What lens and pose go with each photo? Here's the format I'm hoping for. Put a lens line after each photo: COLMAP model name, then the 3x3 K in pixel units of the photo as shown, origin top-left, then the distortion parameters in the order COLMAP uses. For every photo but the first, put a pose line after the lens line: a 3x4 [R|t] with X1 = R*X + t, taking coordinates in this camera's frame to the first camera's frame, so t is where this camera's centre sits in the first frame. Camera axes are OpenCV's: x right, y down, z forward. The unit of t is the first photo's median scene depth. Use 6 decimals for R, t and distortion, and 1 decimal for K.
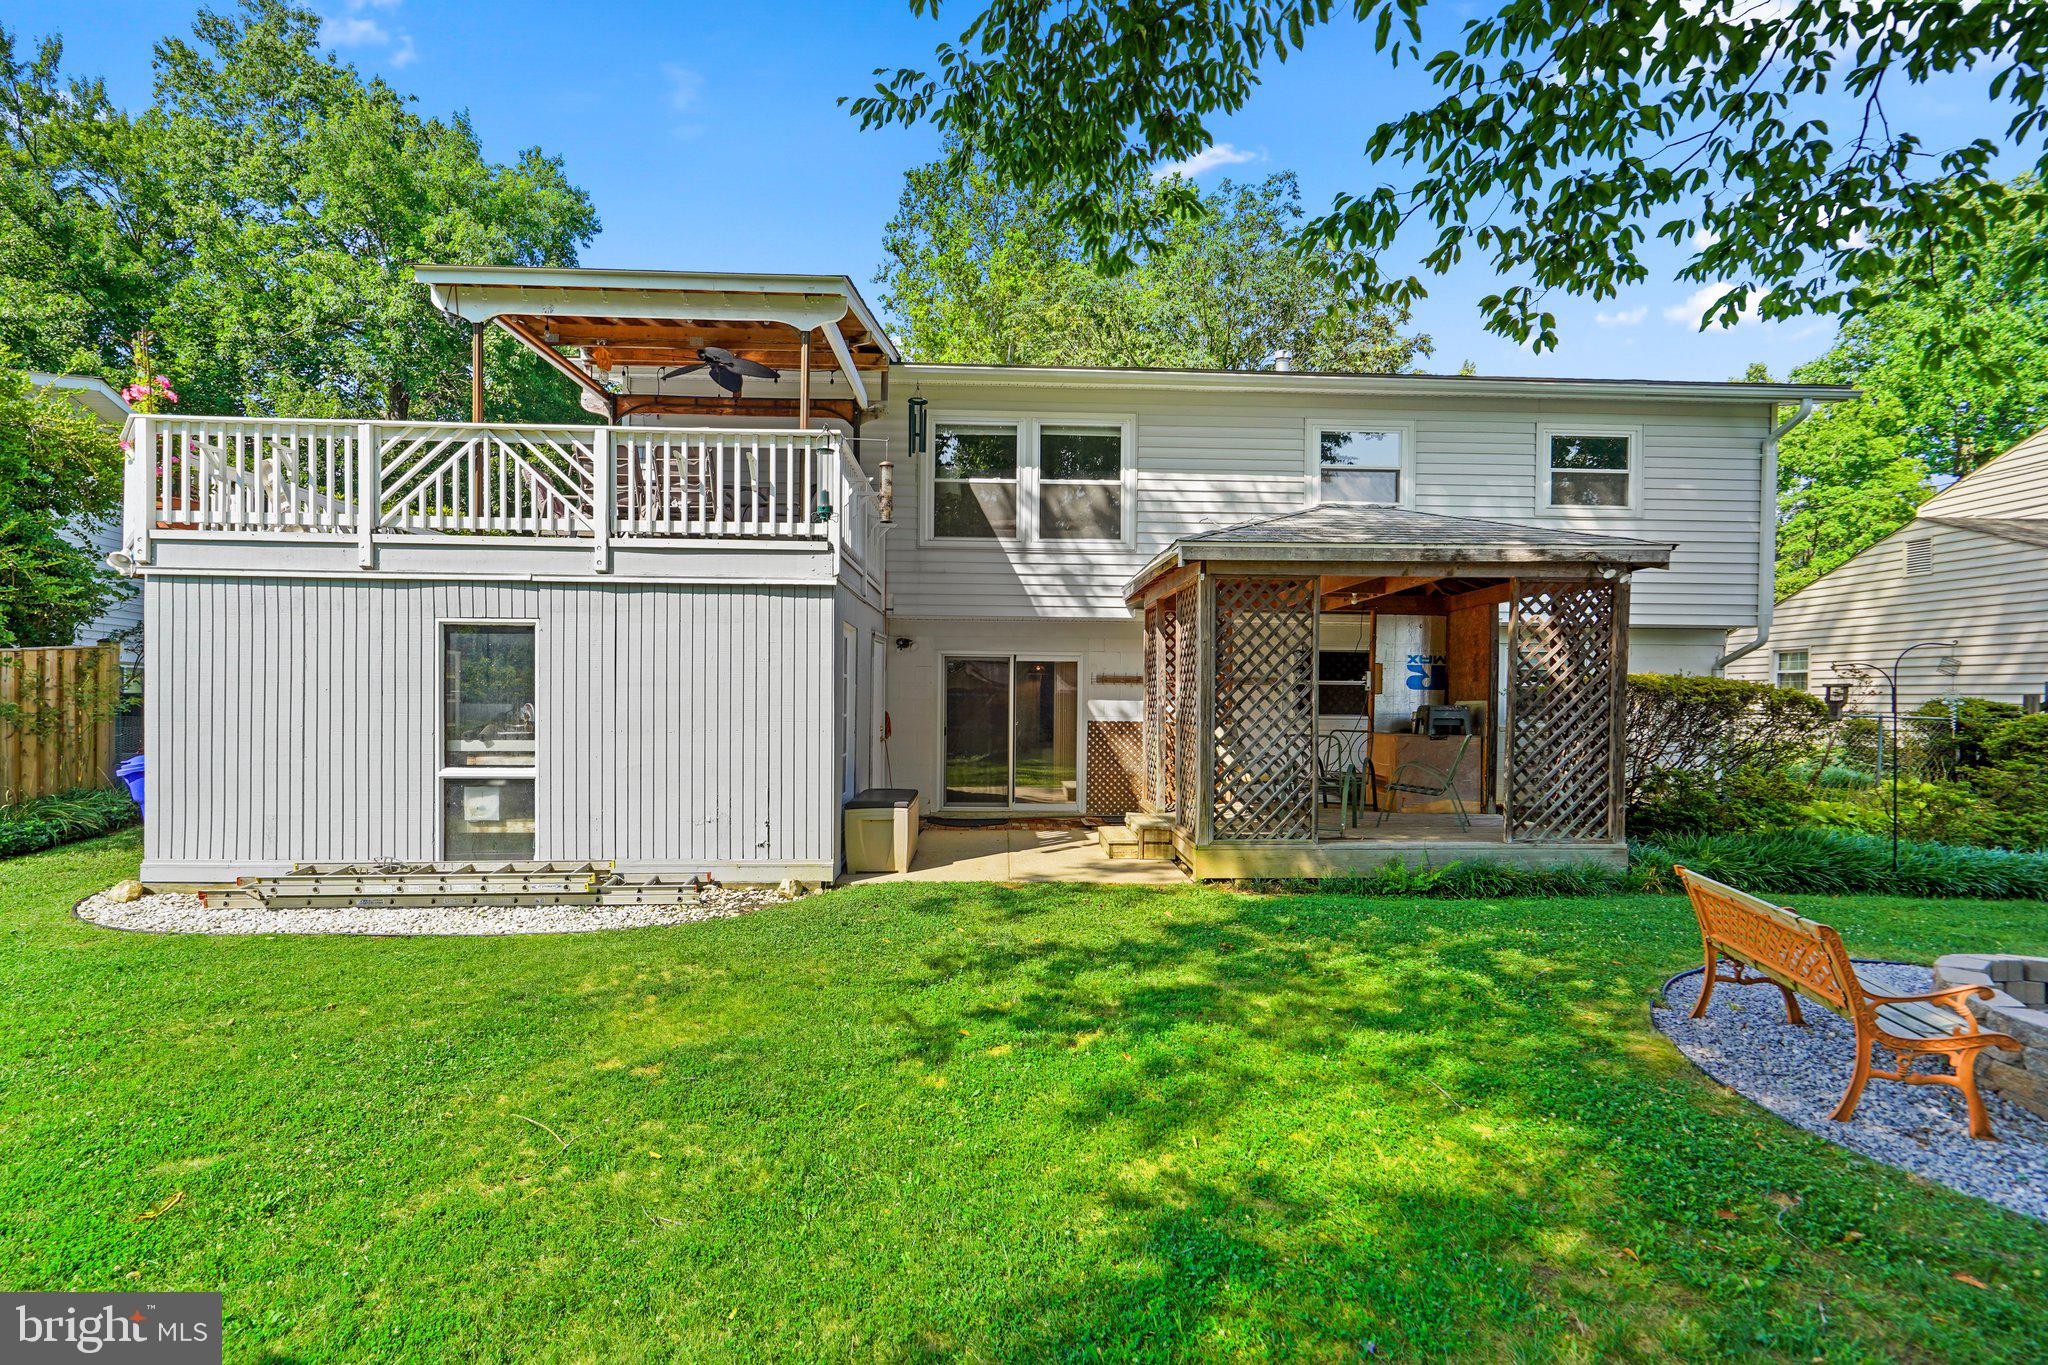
lens RADIAL K [[933.1, 0, 1046.2], [0, 933.1, 718.1], [0, 0, 1]] dist [-0.001398, 0.001073]
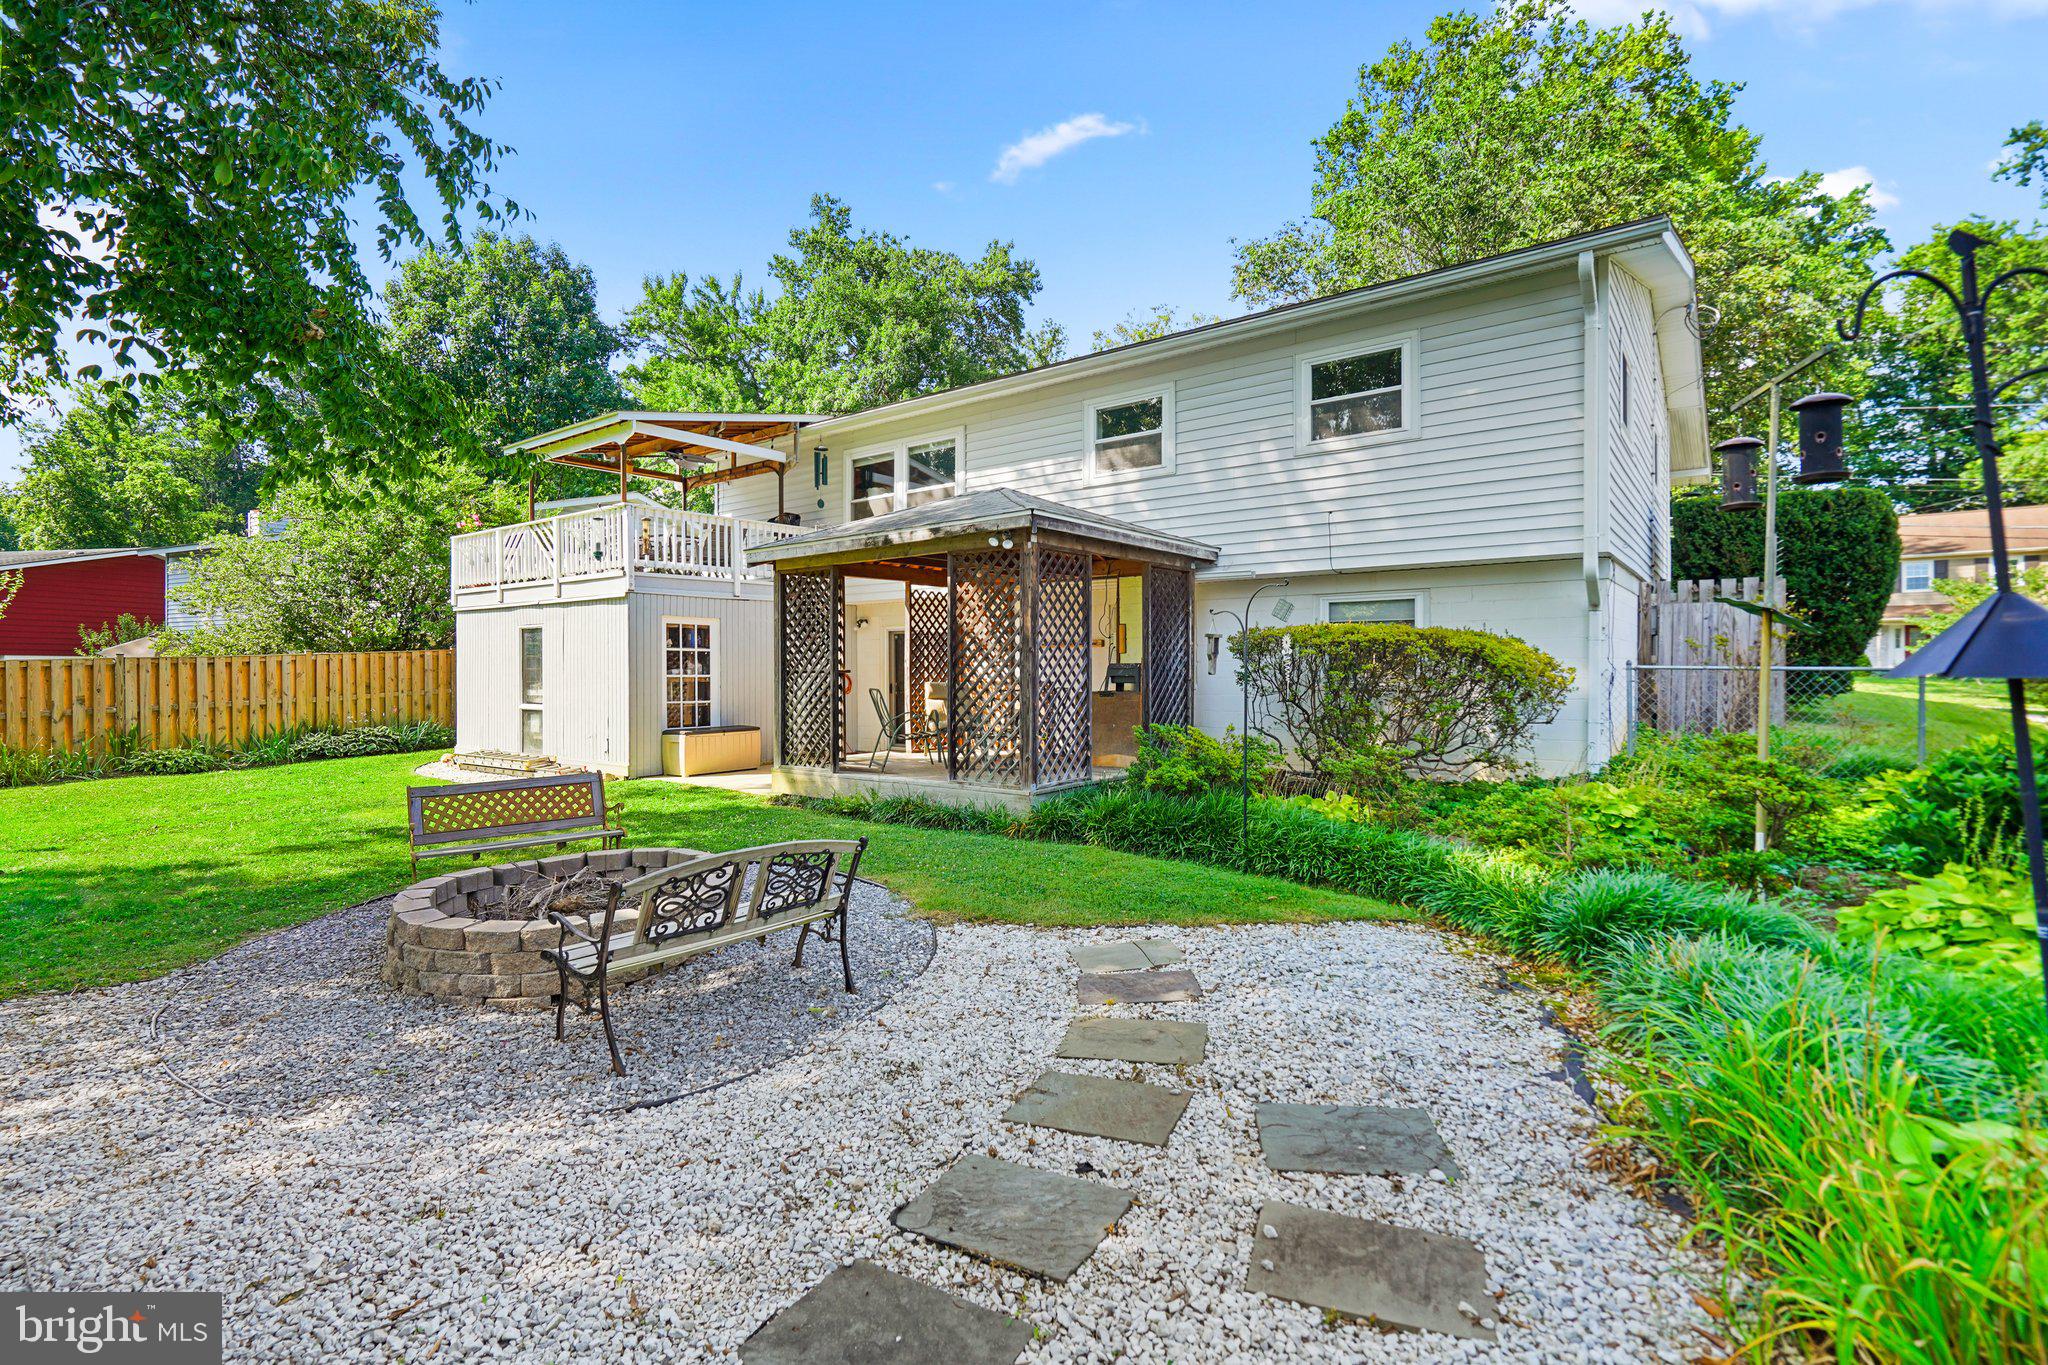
lens RADIAL K [[933.1, 0, 1035.6], [0, 933.1, 675.6], [0, 0, 1]] dist [-0.001398, 0.001073]
pose [[0.772152, -0.005451, -0.635415, 1.365231], [0.000152, 0.999965, -0.008394, 0.011603], [0.635438, 0.006384, 0.772126, 0.190645]]
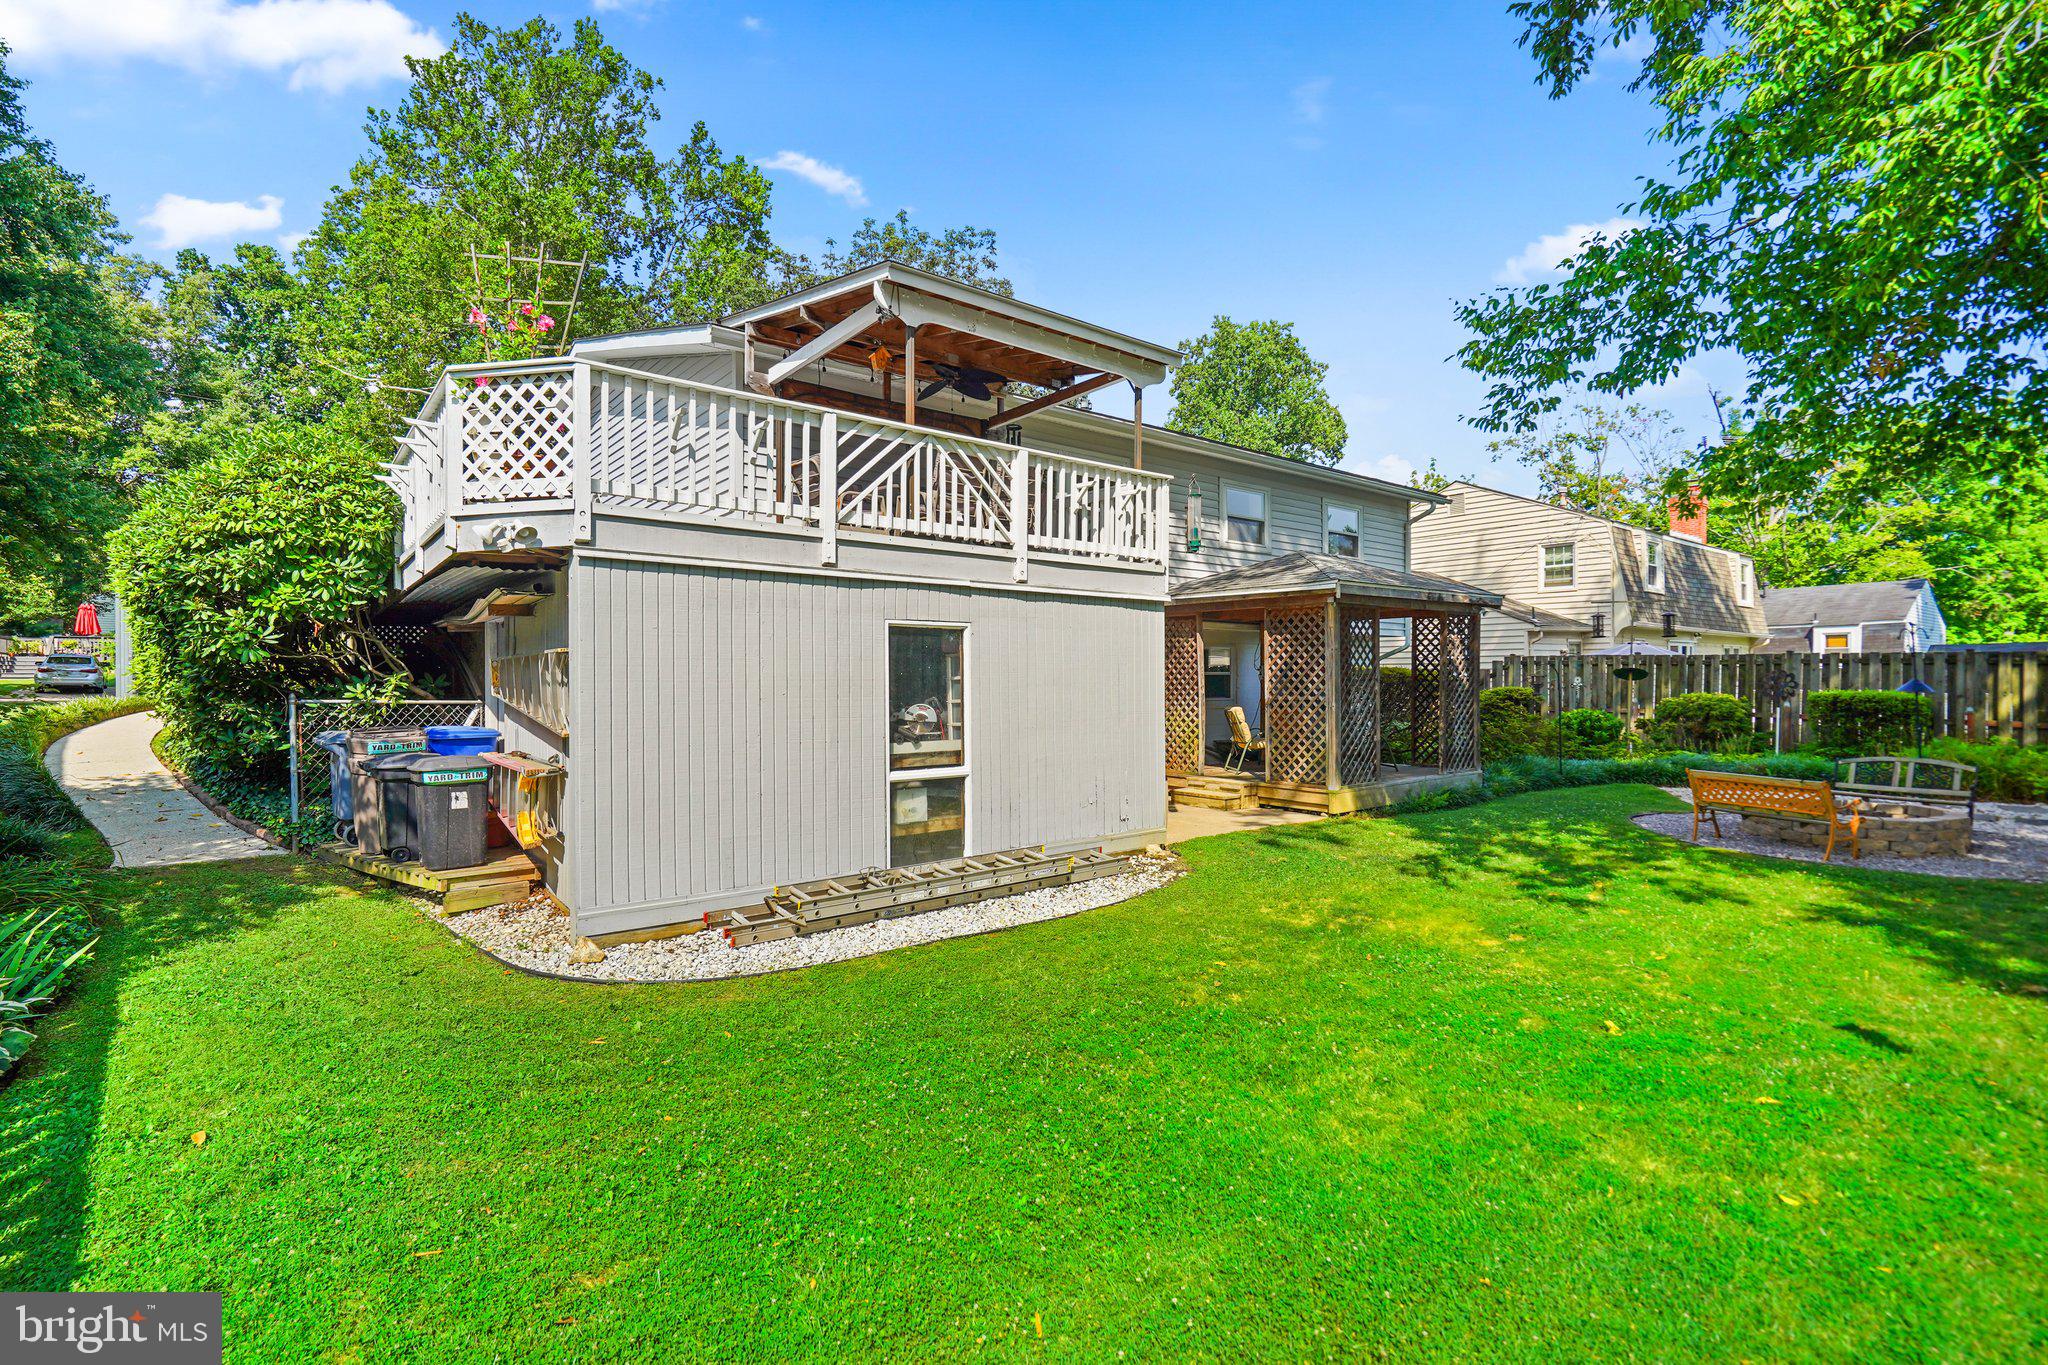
lens RADIAL K [[933.1, 0, 1019.0], [0, 933.1, 681.6], [0, 0, 1]] dist [-0.001398, 0.001073]
pose [[0.801190, -0.012039, 0.598289, -1.122322], [0.018563, 0.999816, -0.004740, -0.034712], [-0.598122, 0.014904, 0.801266, 0.131982]]
